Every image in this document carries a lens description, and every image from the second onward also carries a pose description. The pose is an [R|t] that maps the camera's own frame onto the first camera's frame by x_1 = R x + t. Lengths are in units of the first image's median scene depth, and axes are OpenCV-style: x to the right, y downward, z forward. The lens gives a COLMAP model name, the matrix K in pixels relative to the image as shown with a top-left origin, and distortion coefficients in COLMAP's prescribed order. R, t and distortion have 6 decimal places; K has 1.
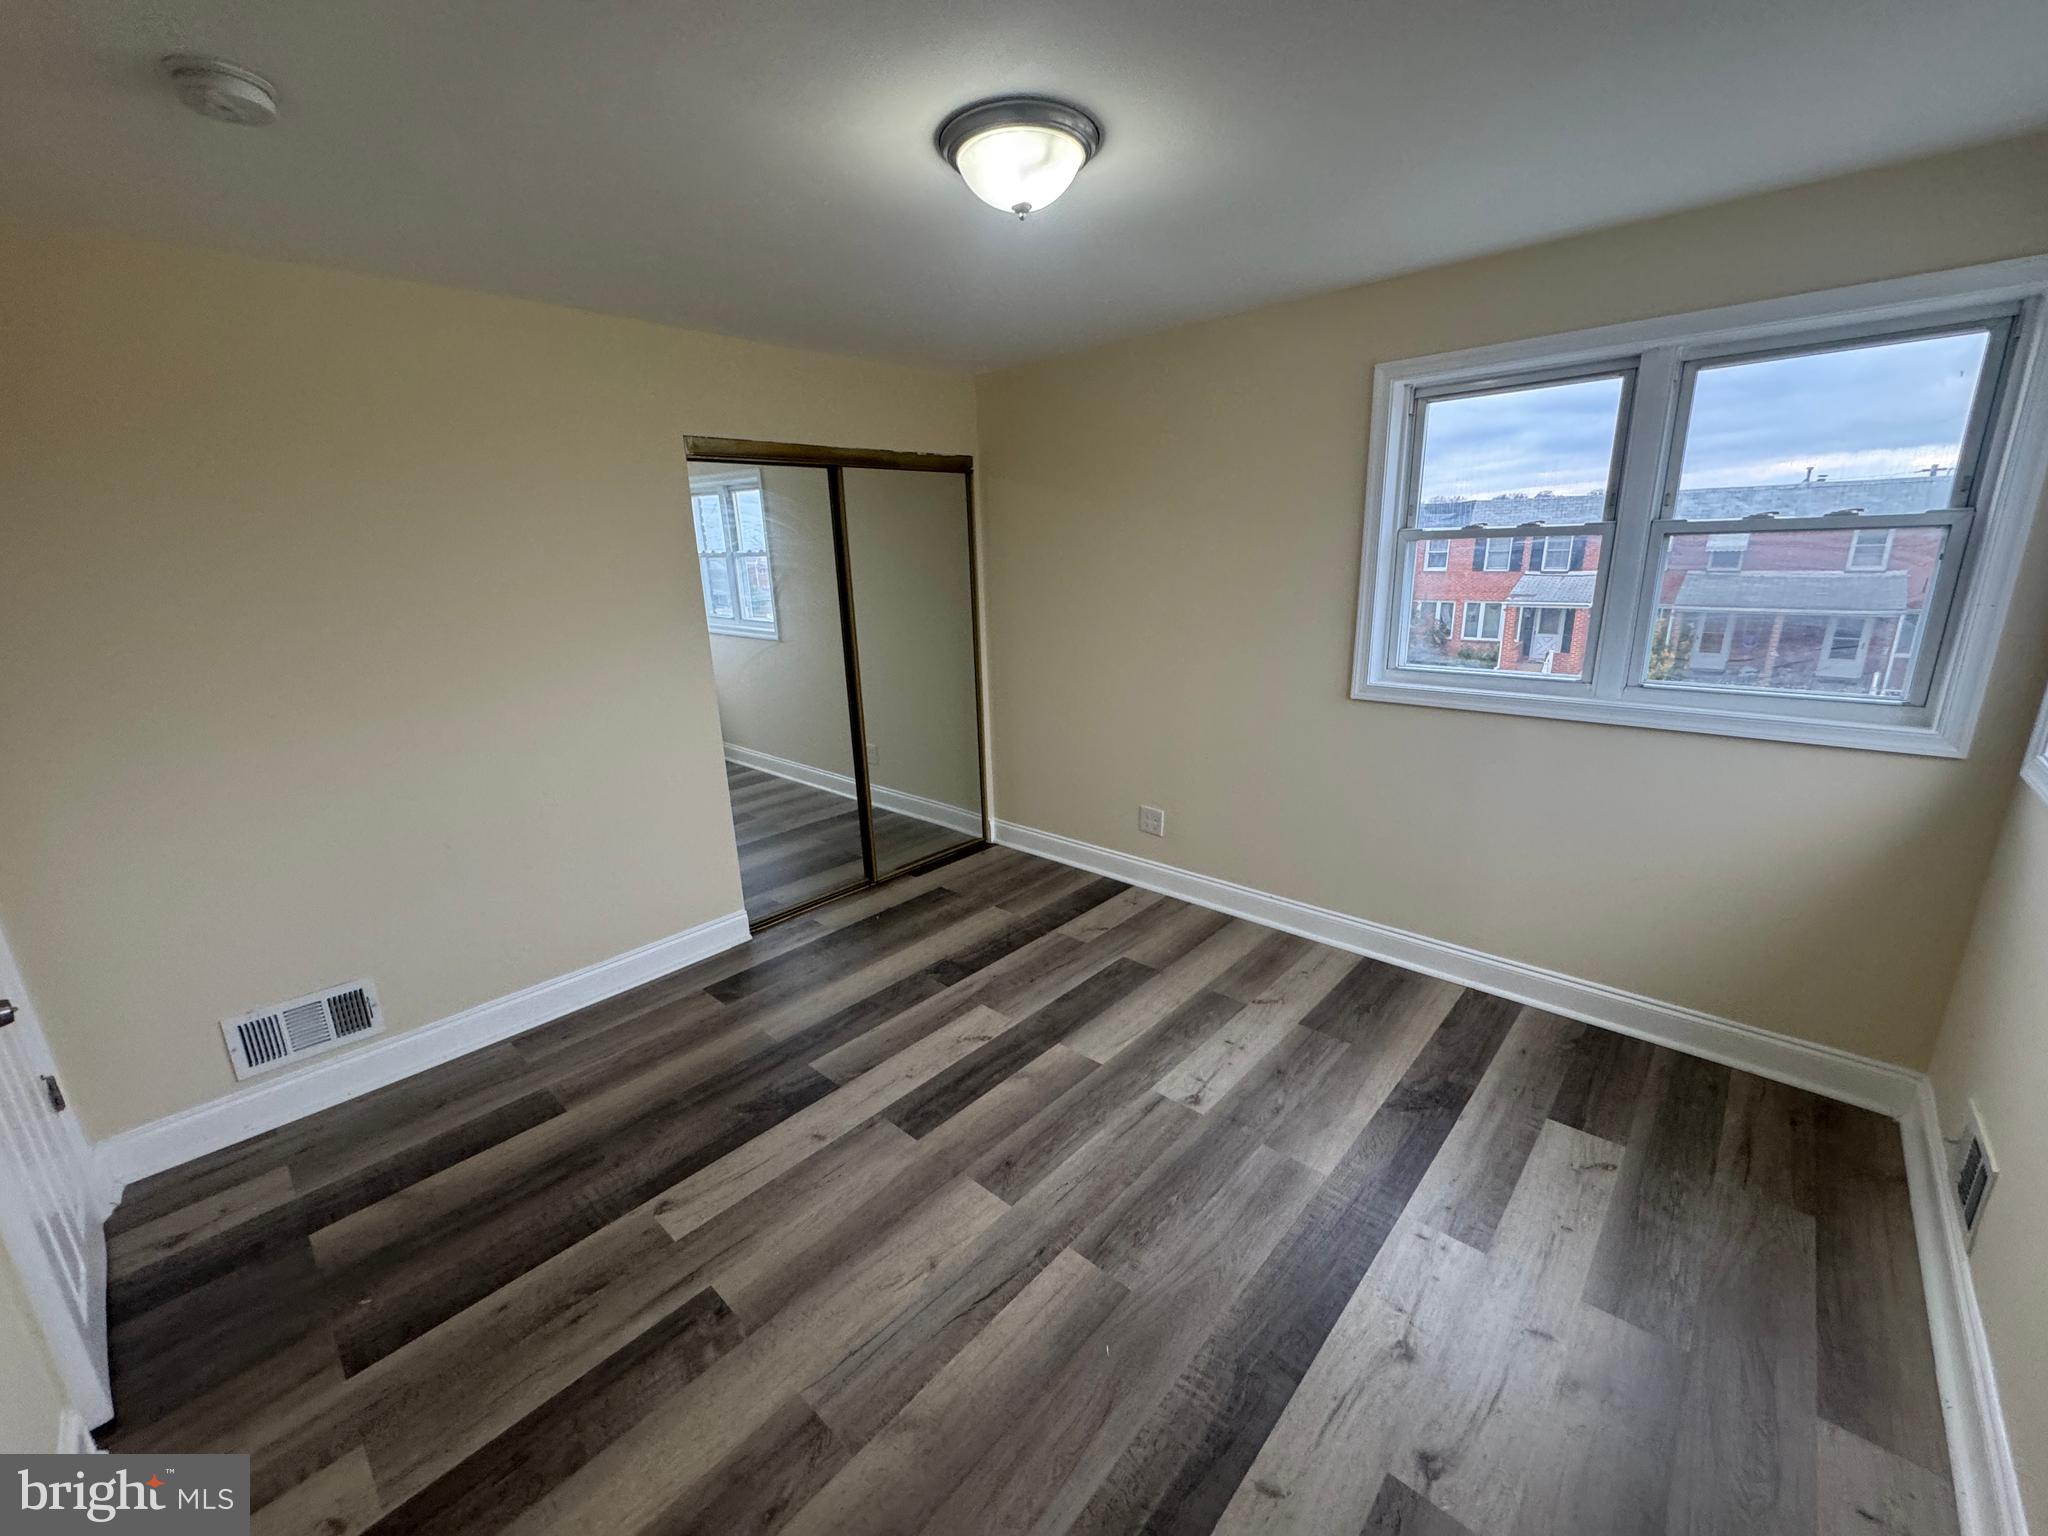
lens RADIAL K [[817.0, 0, 1024.0], [0, 817.0, 768.0], [0, 0, 1]] dist [-0.002552, 0.000588]
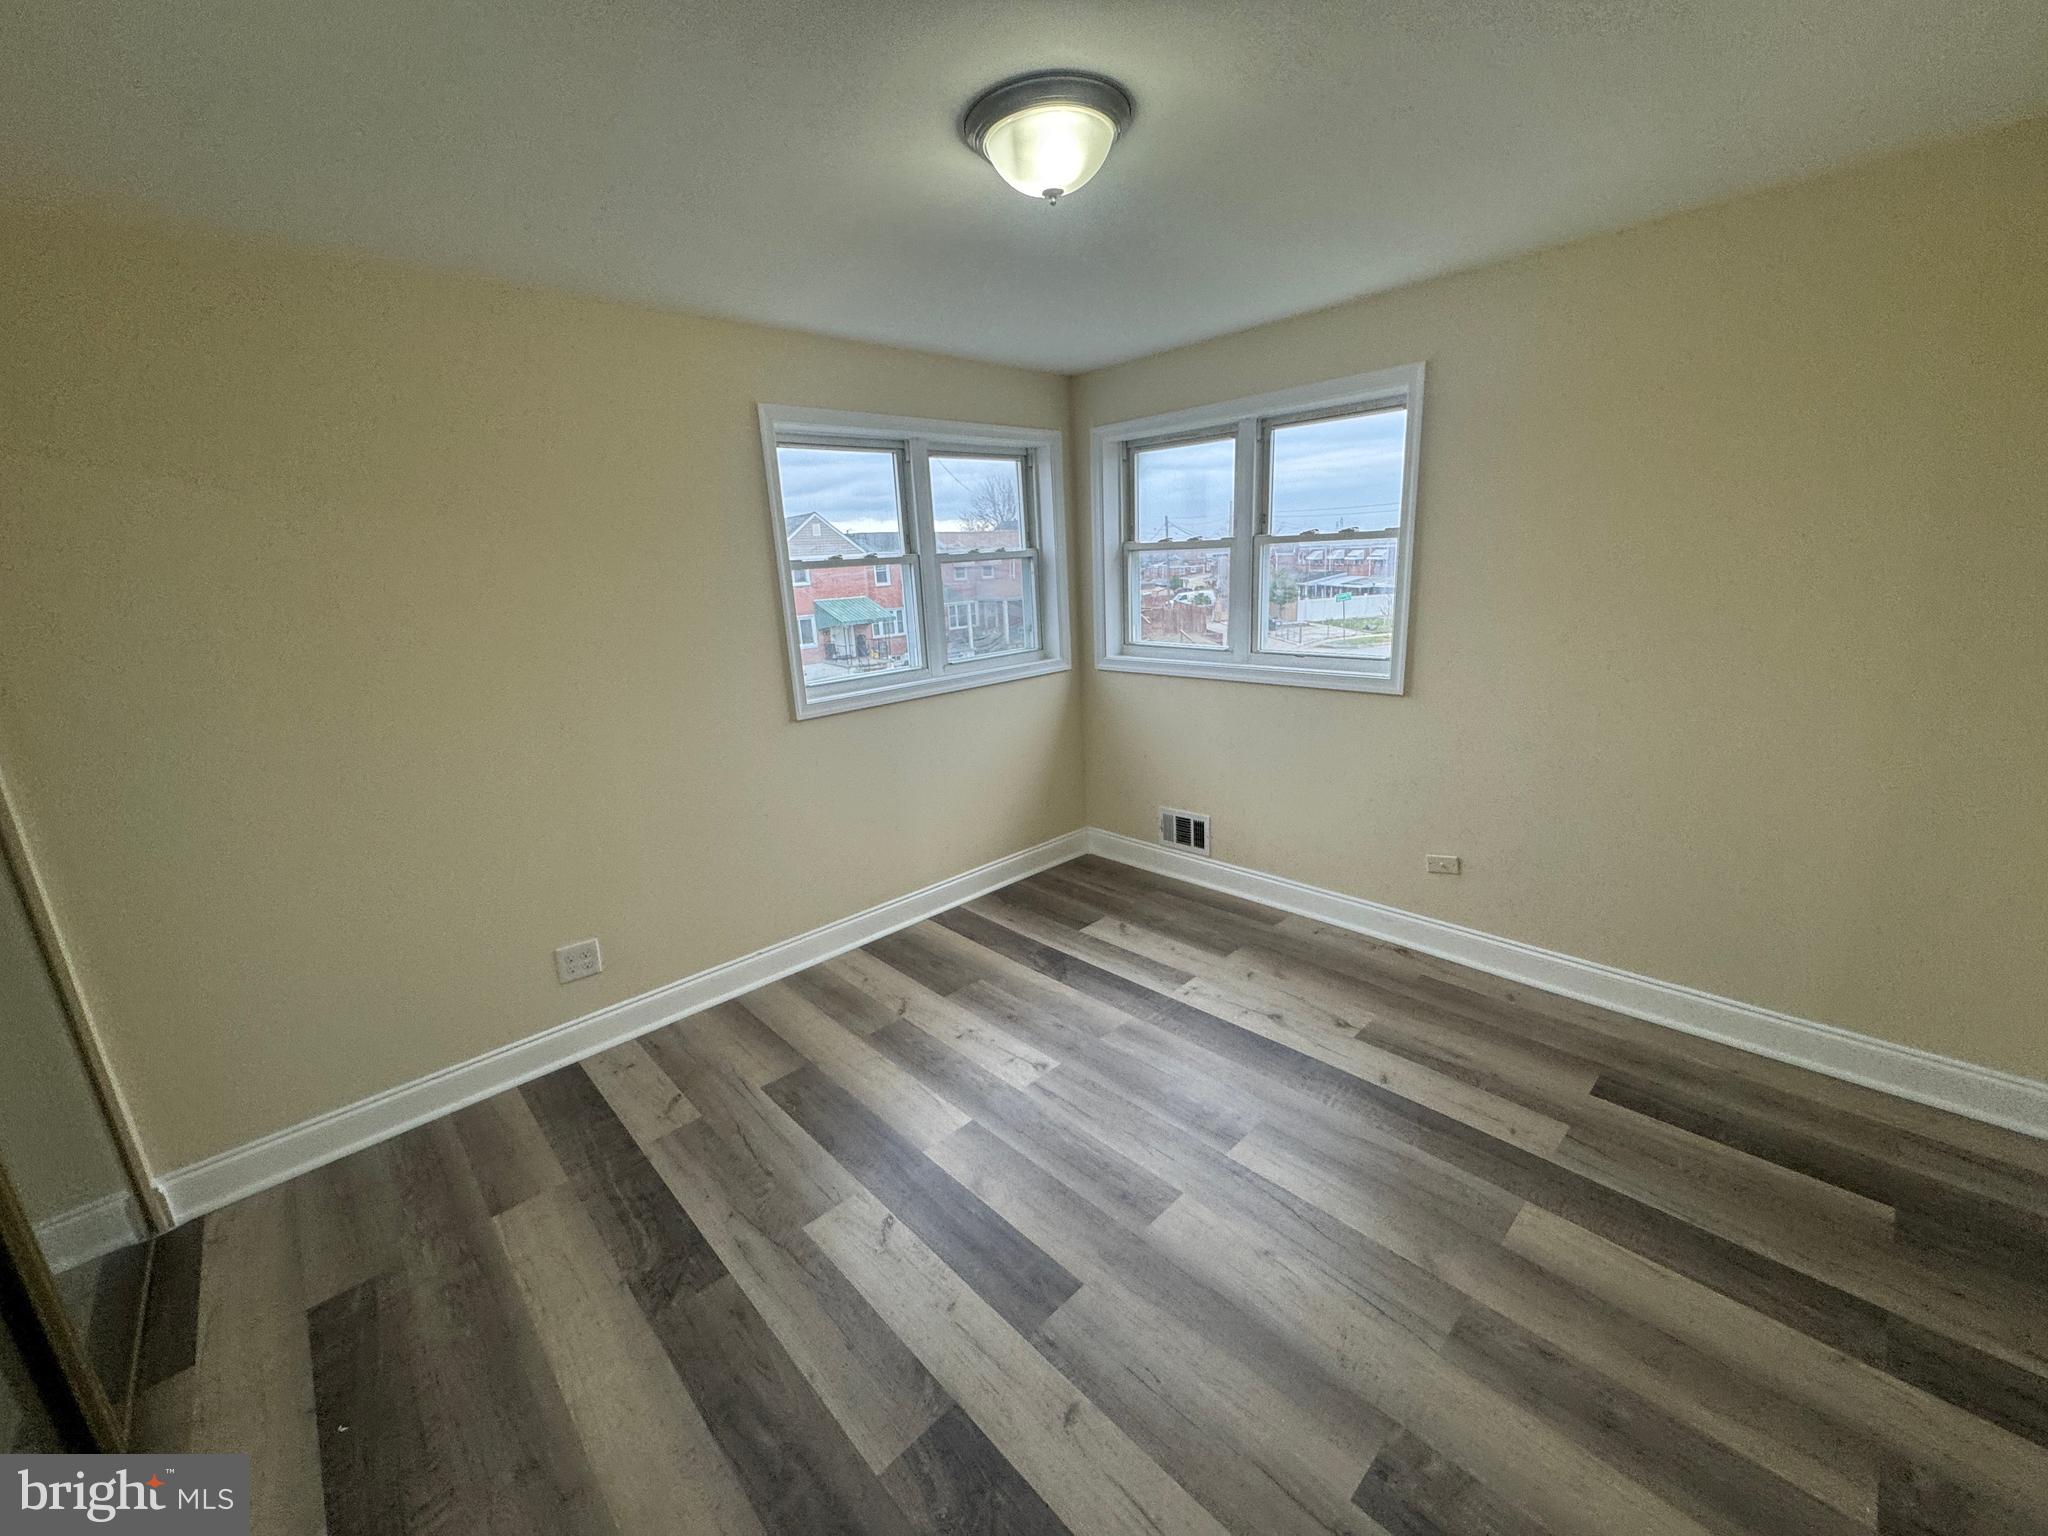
lens RADIAL K [[817.0, 0, 1024.0], [0, 817.0, 768.0], [0, 0, 1]] dist [-0.002552, 0.000588]
pose [[0.070283, -0.222740, 0.972341, -0.795946], [0.309808, 0.931423, 0.190973, -0.182978], [-0.948198, 0.287817, 0.134470, 0.802875]]
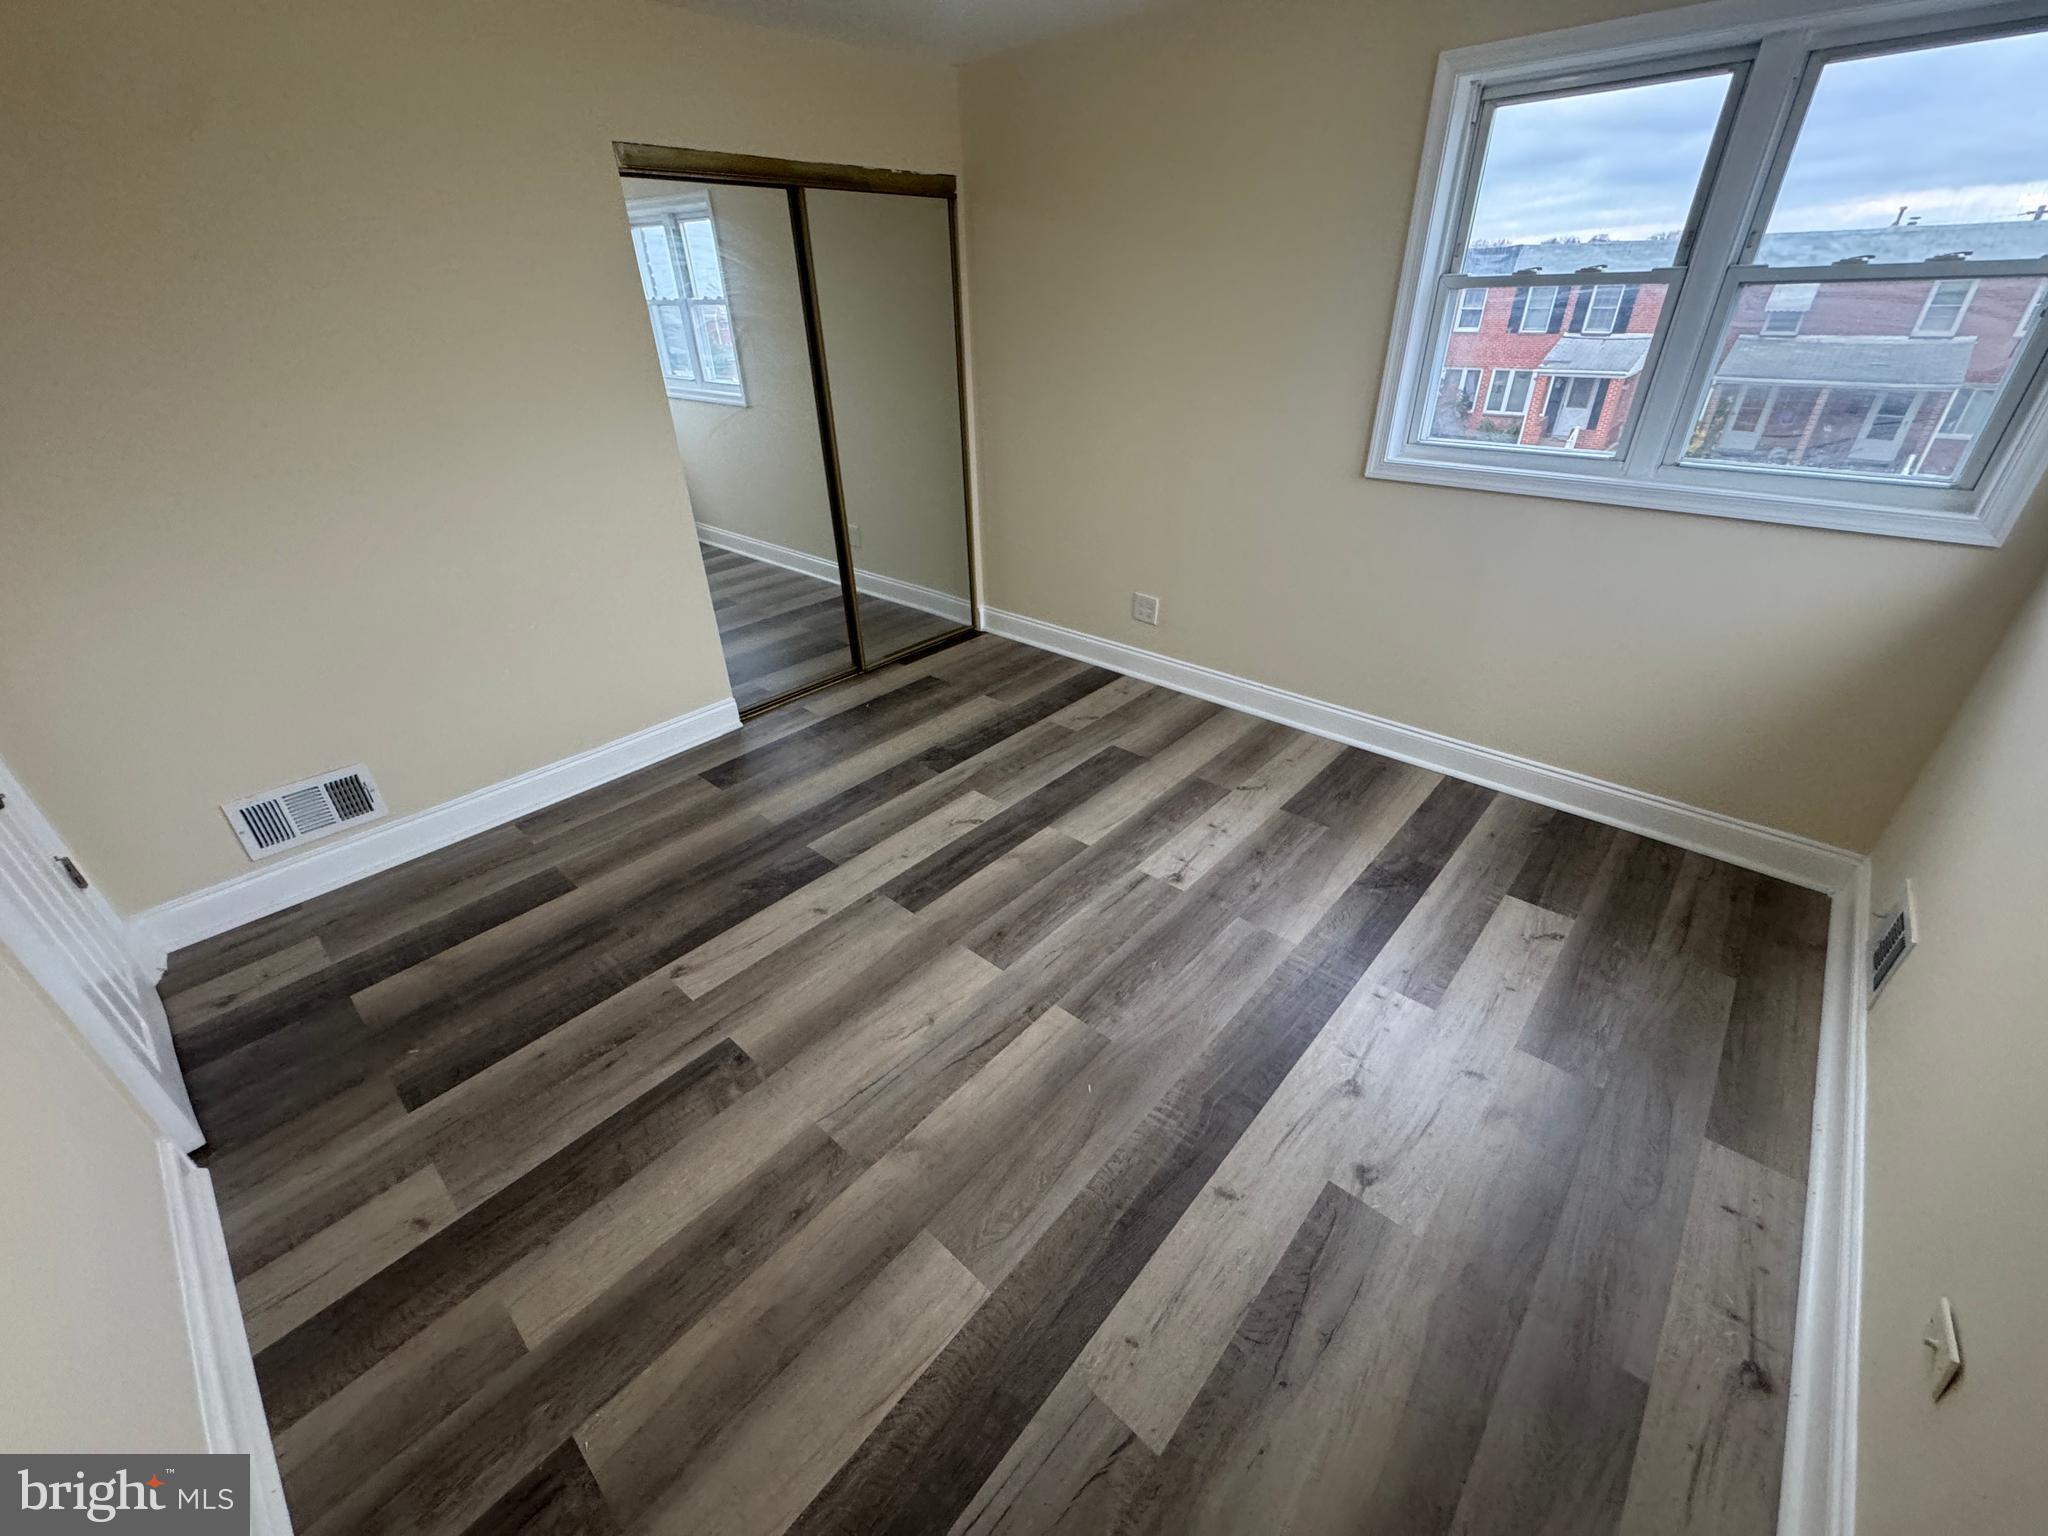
lens RADIAL K [[817.0, 0, 1024.0], [0, 817.0, 768.0], [0, 0, 1]] dist [-0.002552, 0.000588]
pose [[0.999901, 0.002159, 0.013874, -0.002876], [-0.005618, 0.967088, 0.254380, 0.002421], [-0.012869, -0.254432, 0.967005, 0.020576]]
